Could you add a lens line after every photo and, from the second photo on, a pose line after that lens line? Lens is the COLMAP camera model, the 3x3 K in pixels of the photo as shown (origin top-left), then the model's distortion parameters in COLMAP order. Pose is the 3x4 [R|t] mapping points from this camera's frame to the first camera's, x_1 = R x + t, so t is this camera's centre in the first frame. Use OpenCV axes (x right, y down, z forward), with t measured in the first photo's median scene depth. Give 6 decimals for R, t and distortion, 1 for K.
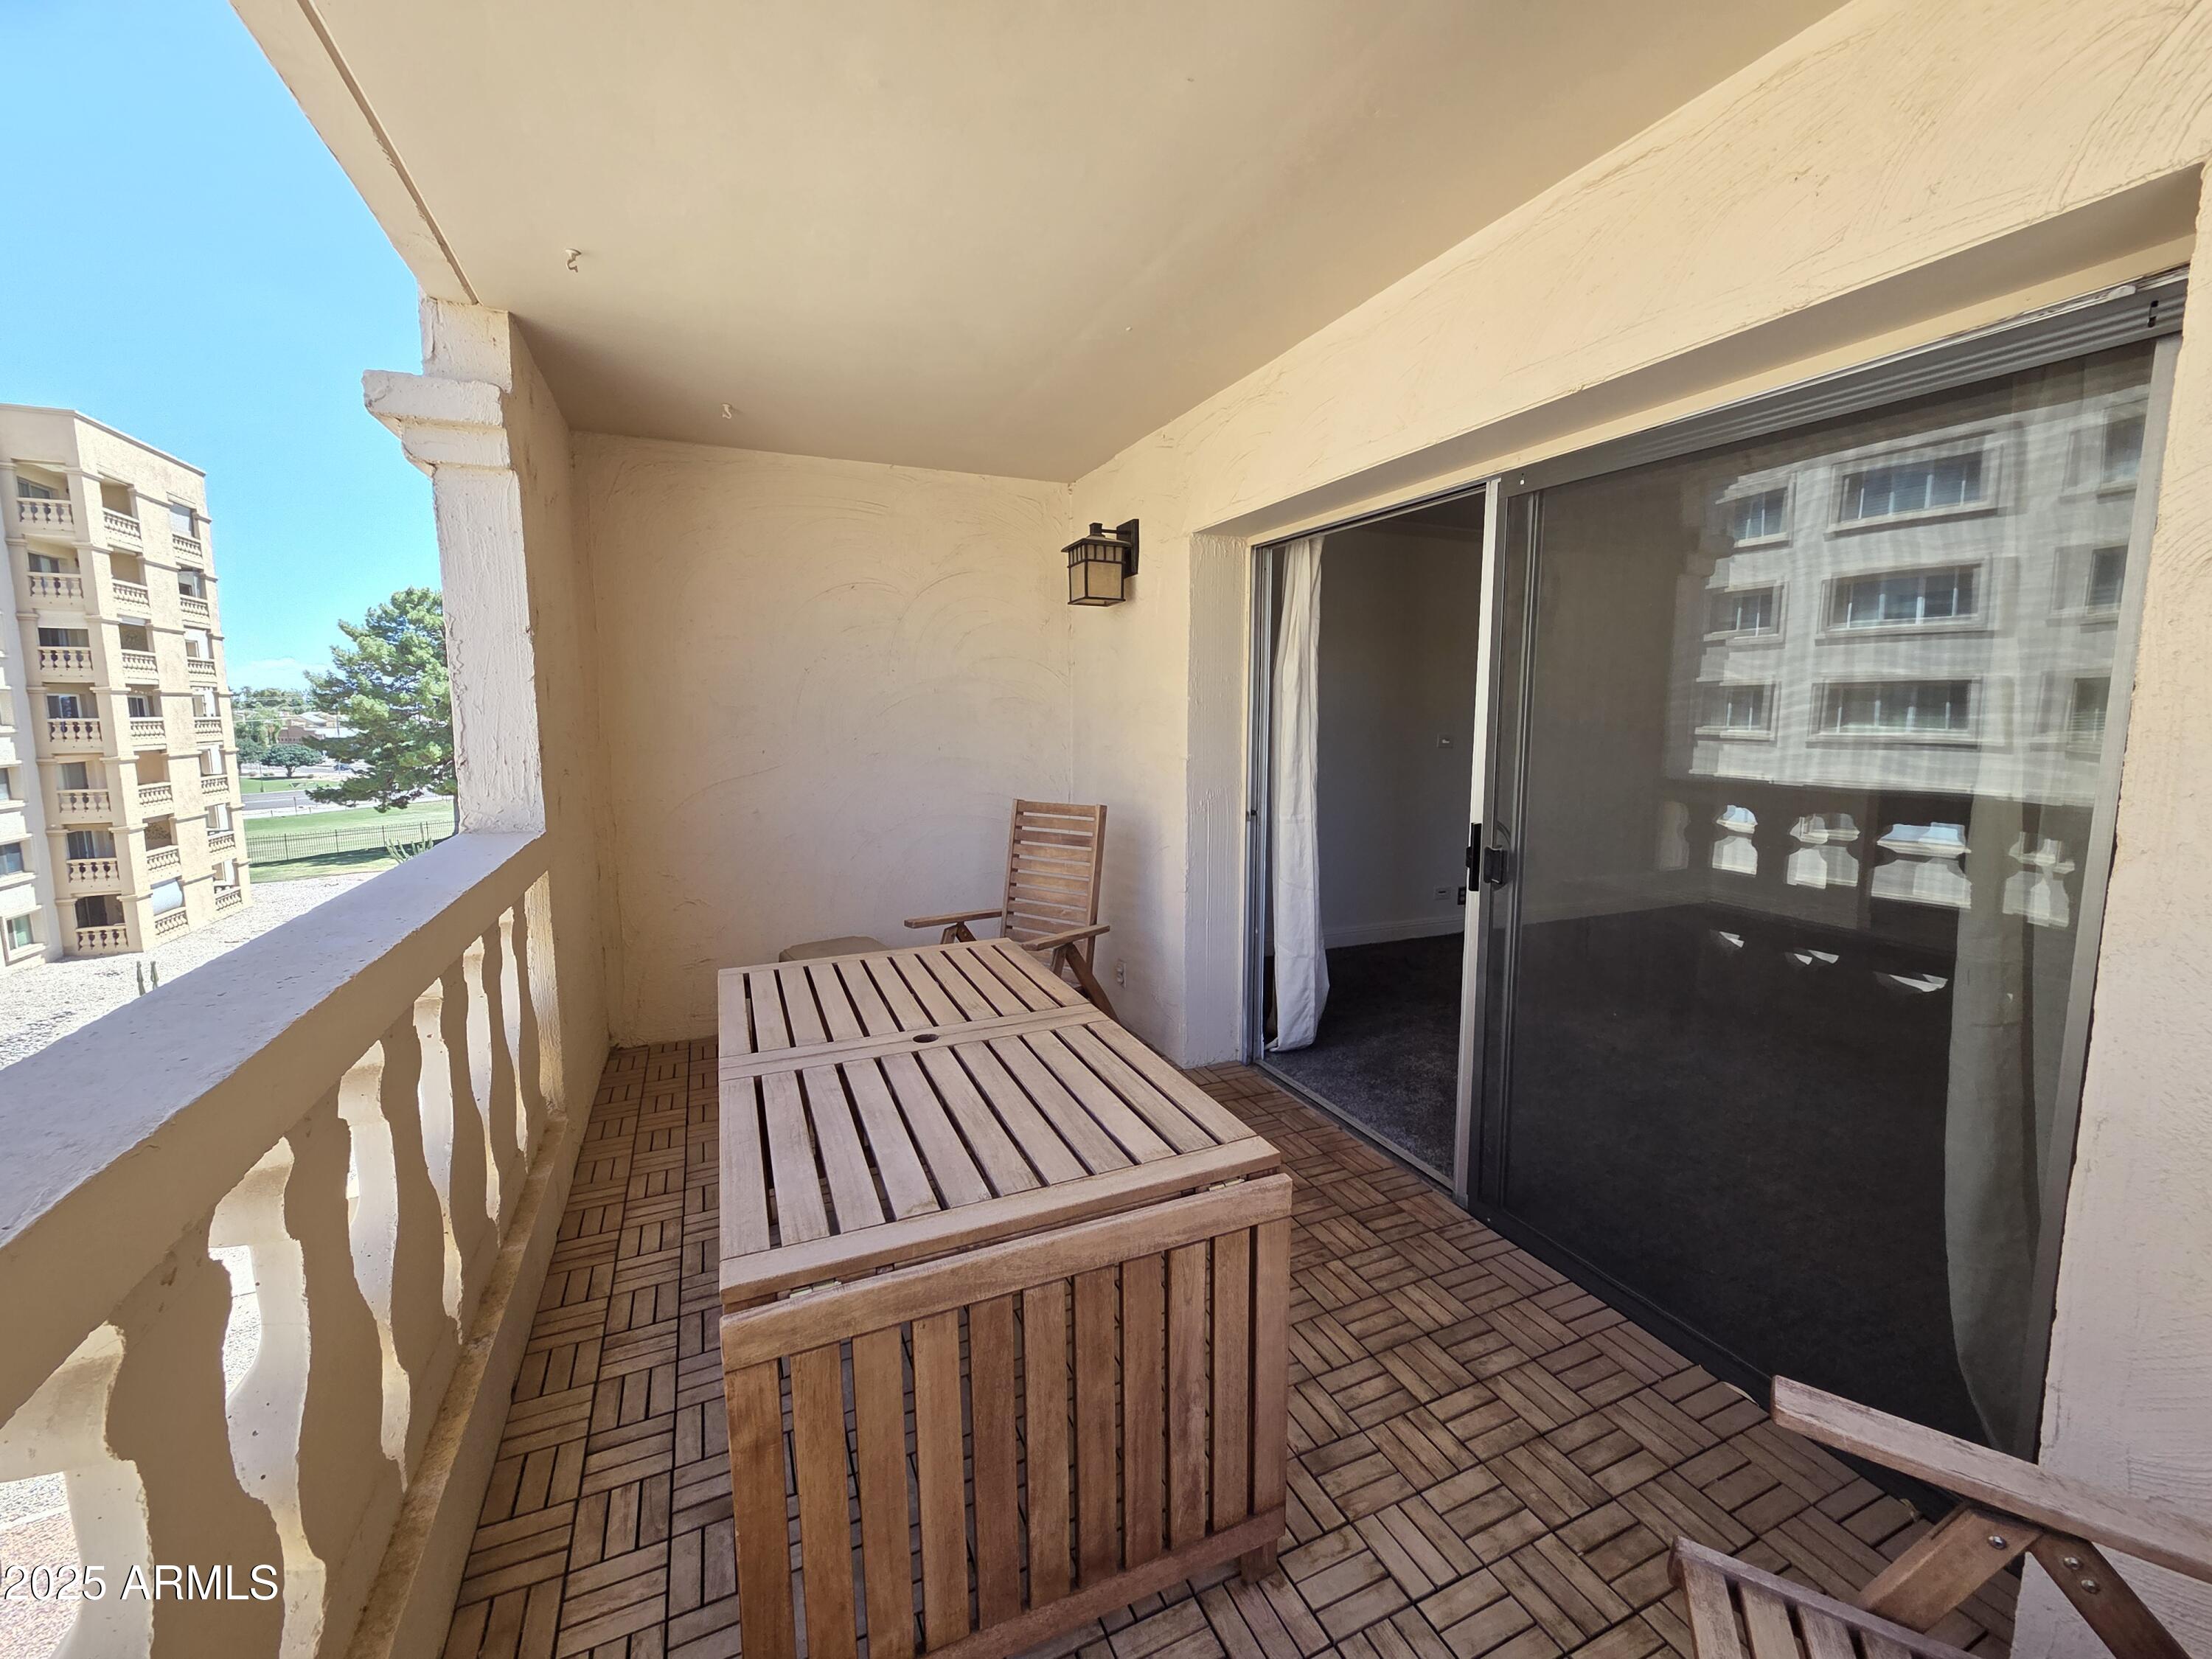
lens RADIAL K [[910.2, 0, 1112.4], [0, 910.2, 835.6], [0, 0, 1]] dist [0.006753, -0.001206]
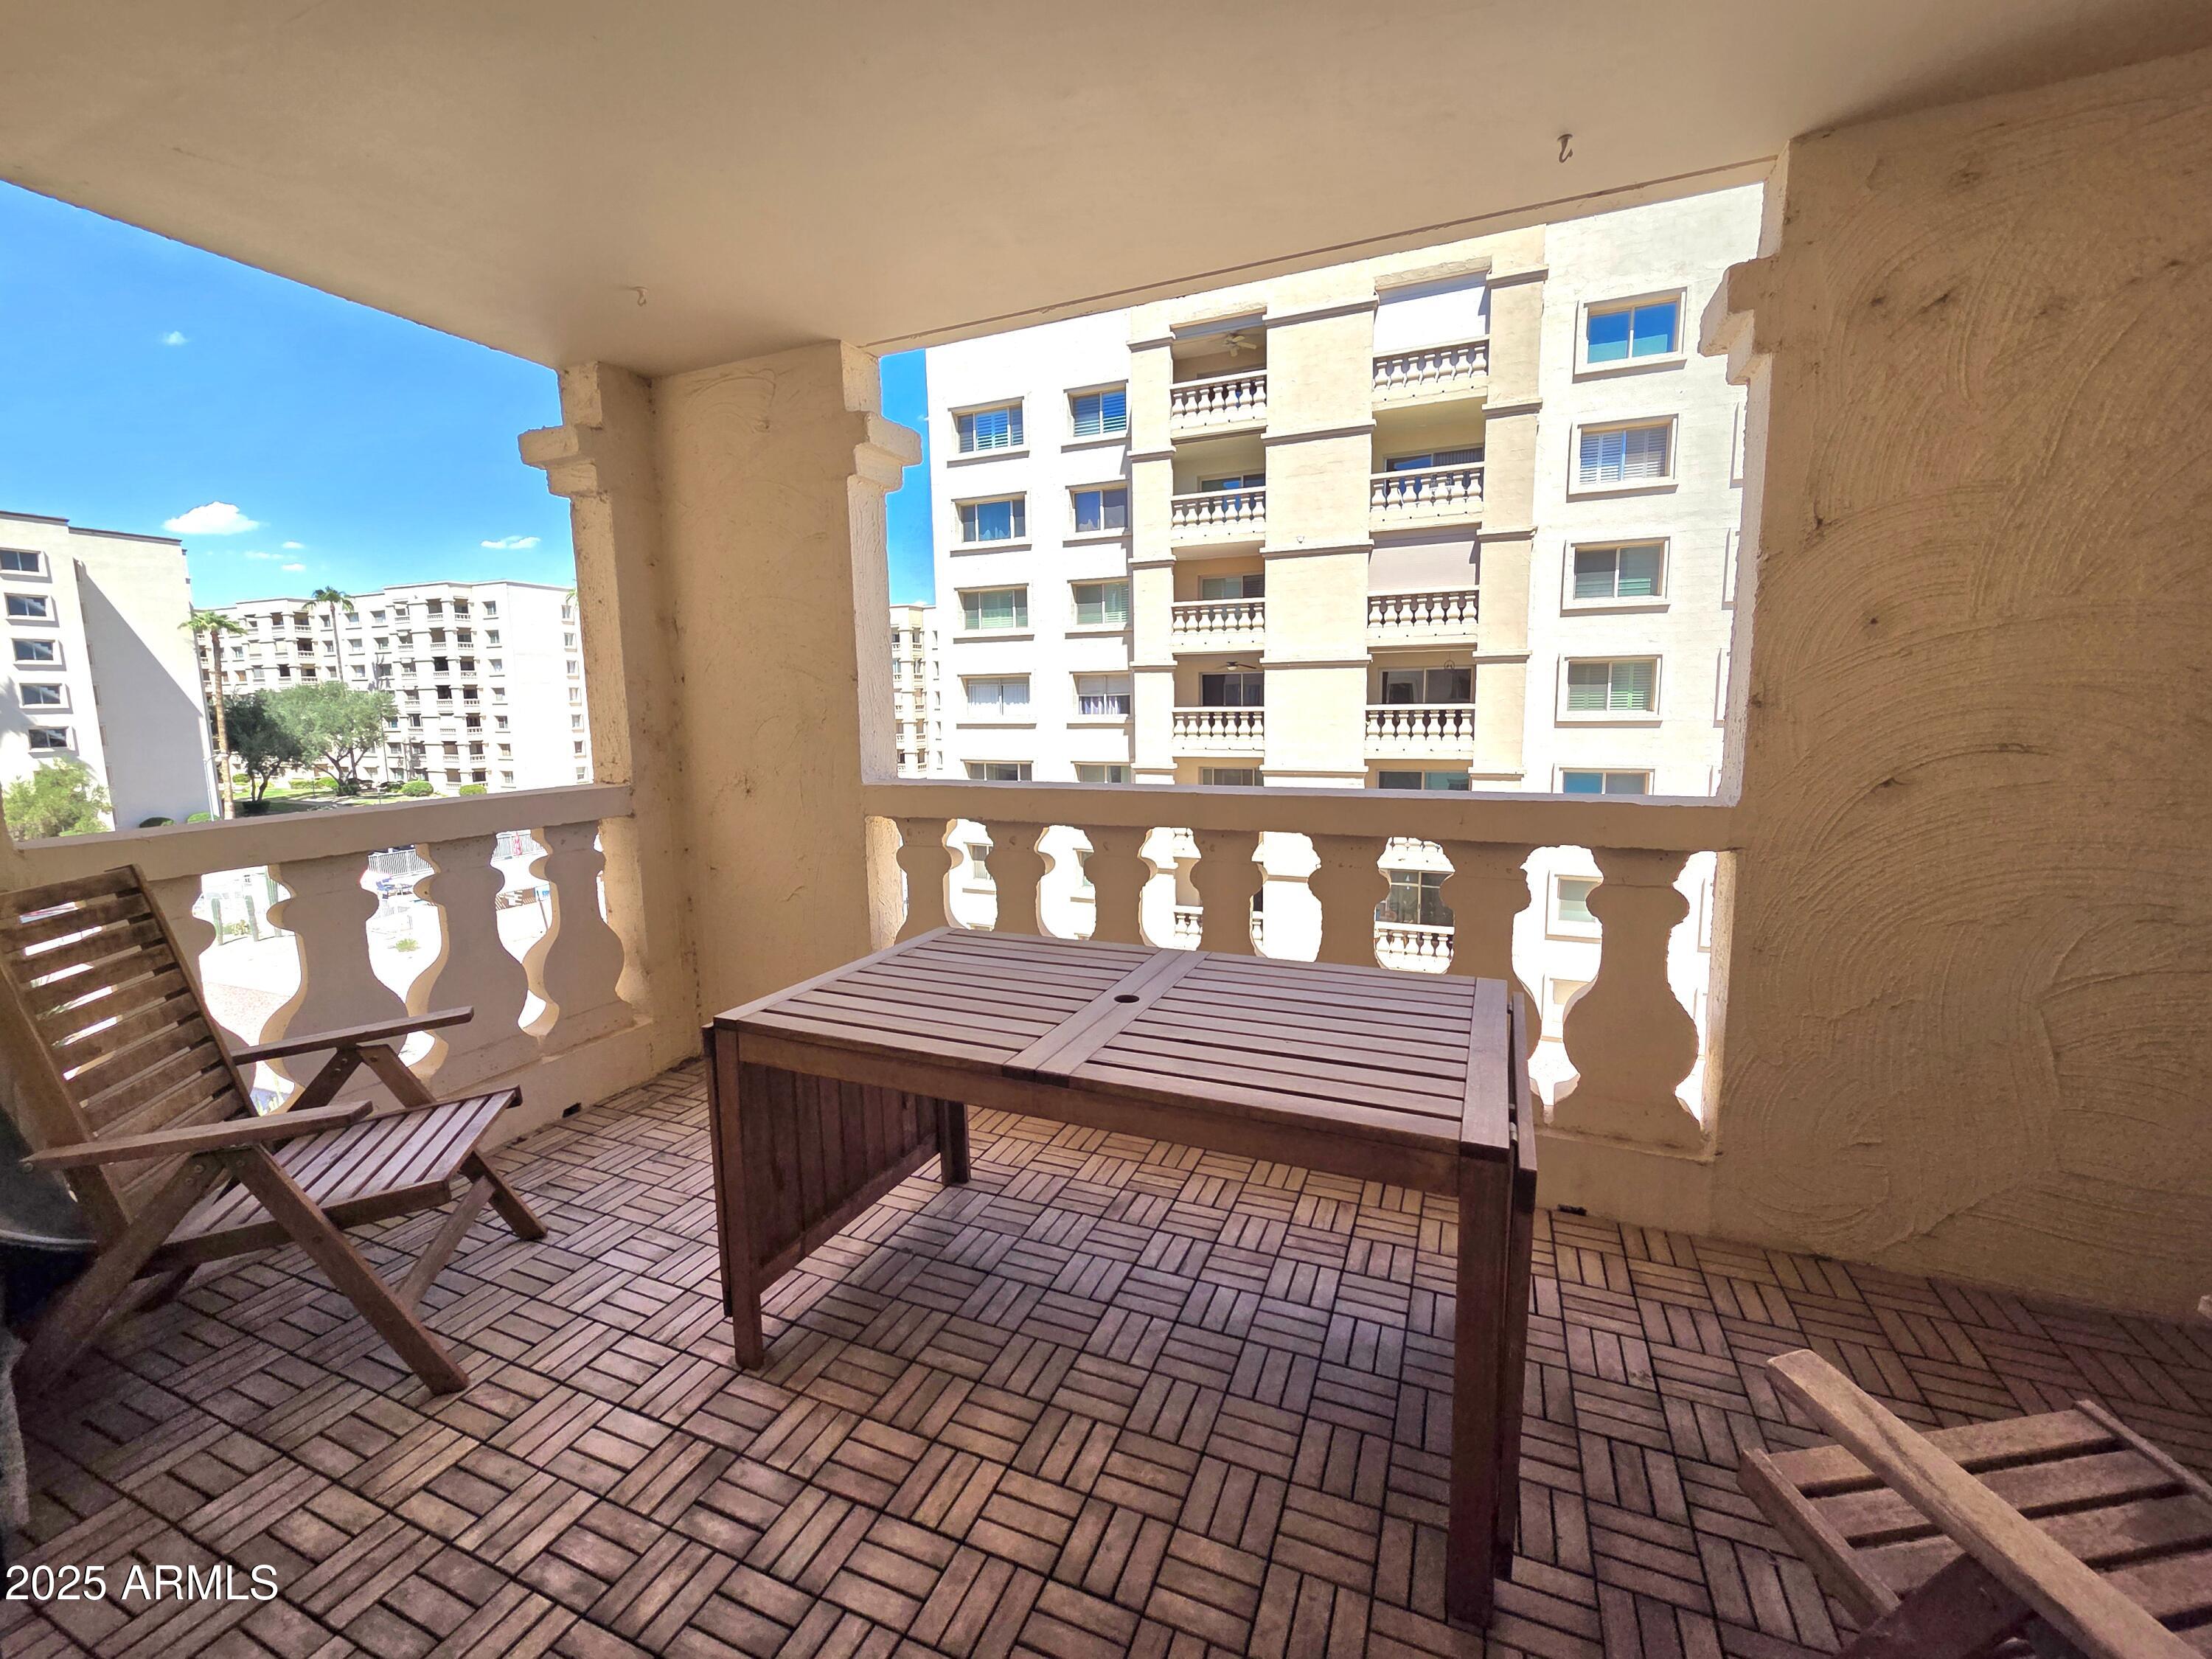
lens RADIAL K [[910.2, 0, 1110.5], [0, 910.2, 831.1], [0, 0, 1]] dist [0.006753, -0.001206]
pose [[-0.732056, 0.109069, -0.672456, 0.491516], [-0.081845, 0.965870, 0.245759, -0.211245], [0.676310, 0.234947, -0.698144, 1.784166]]
